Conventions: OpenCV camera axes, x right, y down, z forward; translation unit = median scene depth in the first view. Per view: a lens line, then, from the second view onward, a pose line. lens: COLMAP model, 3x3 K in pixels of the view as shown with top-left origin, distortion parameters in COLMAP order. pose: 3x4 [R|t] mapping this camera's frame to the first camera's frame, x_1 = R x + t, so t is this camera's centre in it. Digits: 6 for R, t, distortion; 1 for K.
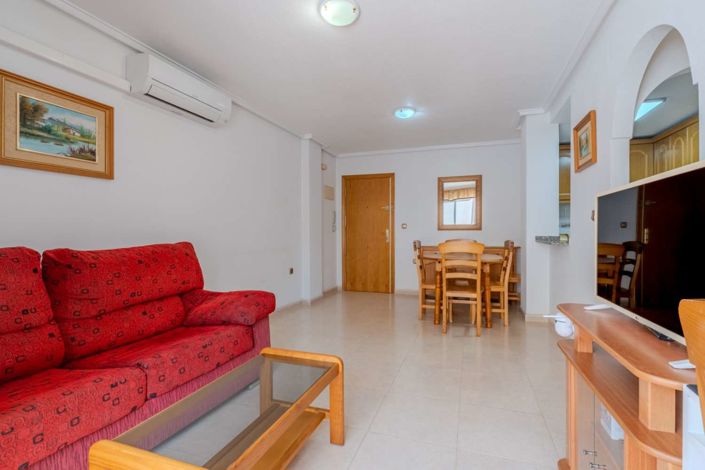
lens RADIAL K [[335.4, 0, 353.0], [0, 335.4, 234.1], [0, 0, 1]] dist [0.005171, 0.000632]
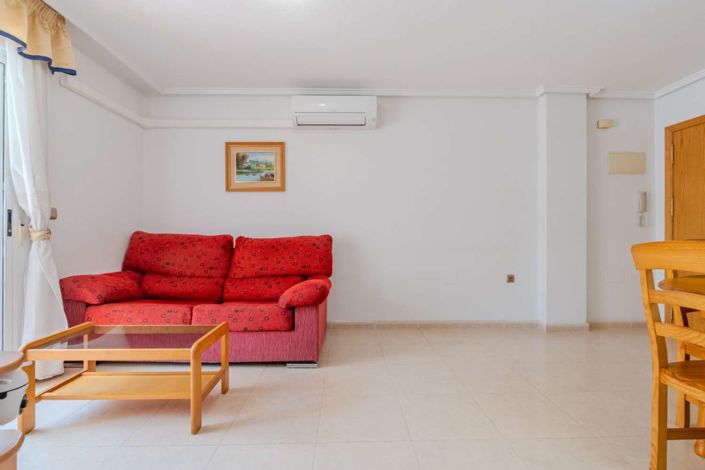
lens RADIAL K [[335.4, 0, 352.7], [0, 335.4, 232.8], [0, 0, 1]] dist [0.005171, 0.000632]
pose [[0.354473, 0.002166, -0.935064, 0.814710], [-0.006431, 0.999979, -0.000122, 0.019022], [0.935044, 0.006057, 0.354479, 0.812873]]
